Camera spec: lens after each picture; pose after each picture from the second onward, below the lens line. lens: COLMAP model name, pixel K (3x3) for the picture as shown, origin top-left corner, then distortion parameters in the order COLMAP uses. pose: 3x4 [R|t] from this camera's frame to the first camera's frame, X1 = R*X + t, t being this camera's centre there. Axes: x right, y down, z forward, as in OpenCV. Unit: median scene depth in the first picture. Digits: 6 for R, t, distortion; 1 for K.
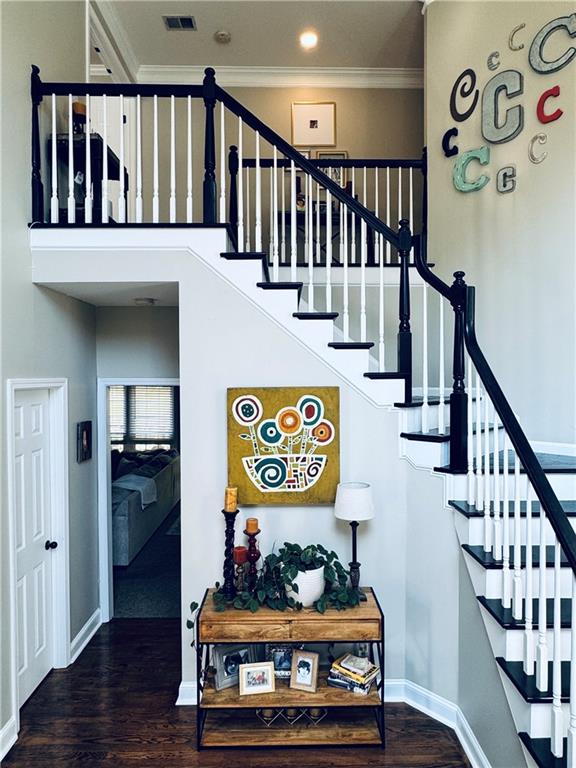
lens RADIAL K [[488.4, 0, 288.7], [0, 488.4, 385.9], [0, 0, 1]] dist [-0.011592, -0.000898]
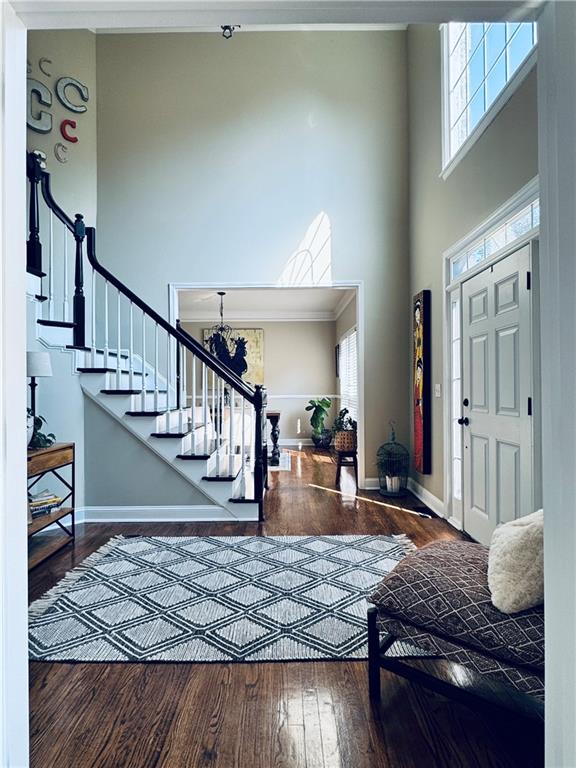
lens RADIAL K [[401.4, 0, 289.1], [0, 401.4, 382.6], [0, 0, 1]] dist [0.000827, 0.000126]
pose [[0.003598, 0.008225, 0.999960, -0.861765], [0.022319, 0.999716, -0.008303, 0.300053], [-0.999744, 0.022348, 0.003413, 0.355925]]
